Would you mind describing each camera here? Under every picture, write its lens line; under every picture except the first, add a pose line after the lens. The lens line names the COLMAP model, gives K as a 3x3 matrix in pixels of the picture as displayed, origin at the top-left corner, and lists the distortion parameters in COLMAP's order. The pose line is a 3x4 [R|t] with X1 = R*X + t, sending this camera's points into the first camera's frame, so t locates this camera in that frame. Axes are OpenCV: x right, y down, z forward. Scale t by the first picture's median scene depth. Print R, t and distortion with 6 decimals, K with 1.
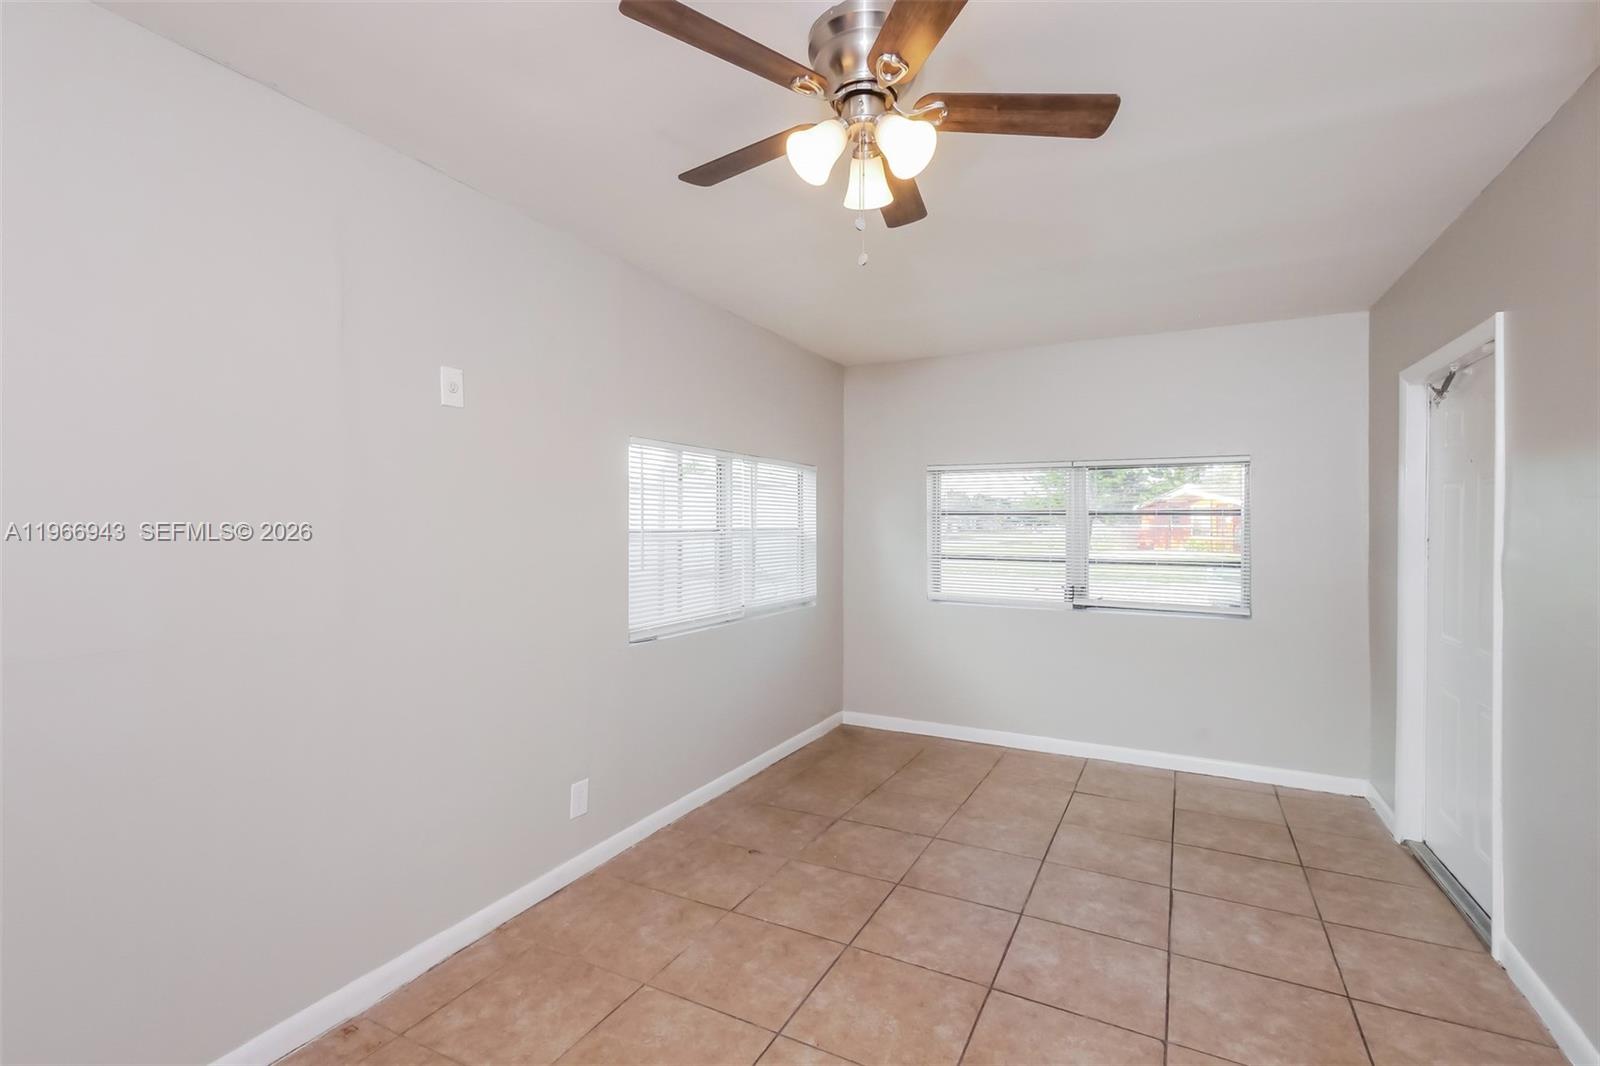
lens RADIAL K [[739.4, 0, 793.4], [0, 739.4, 526.5], [0, 0, 1]] dist [0.003888, 0.000555]
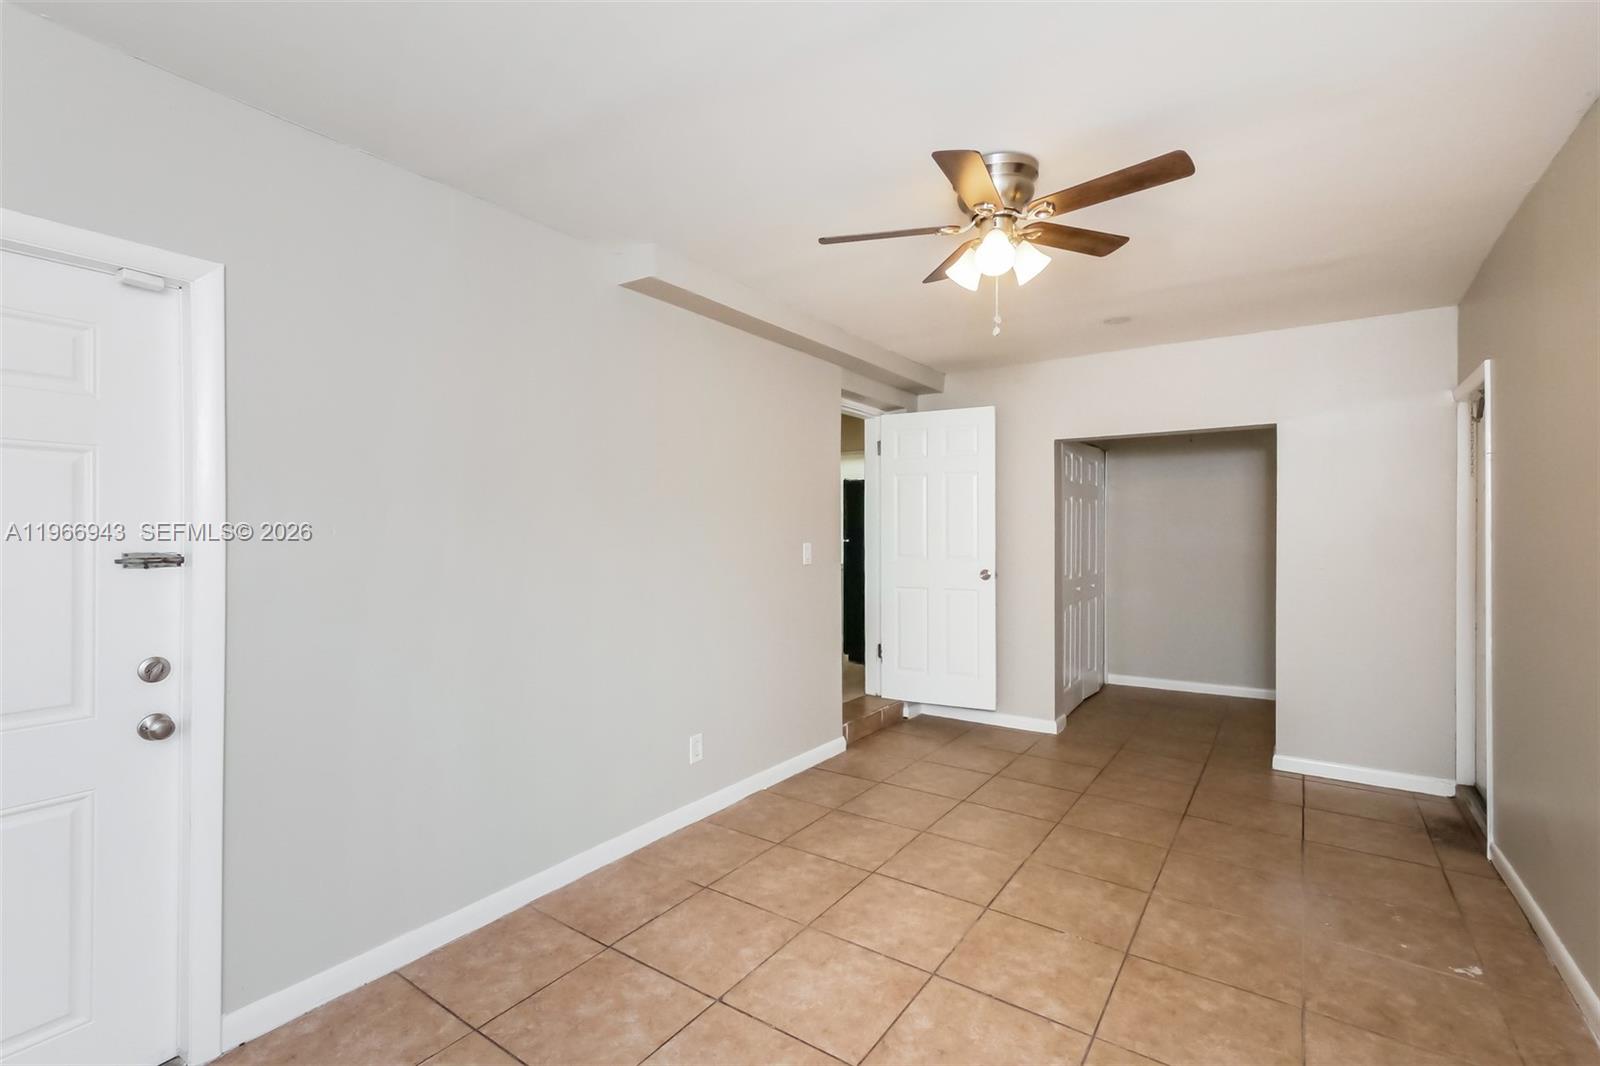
lens RADIAL K [[739.4, 0, 793.4], [0, 739.4, 526.5], [0, 0, 1]] dist [0.003888, 0.000555]
pose [[-0.992793, 0.002149, 0.119826, 0.249096], [0.002336, 0.999996, 0.001426, 0.001382], [-0.119823, 0.001696, -0.992794, 1.963243]]
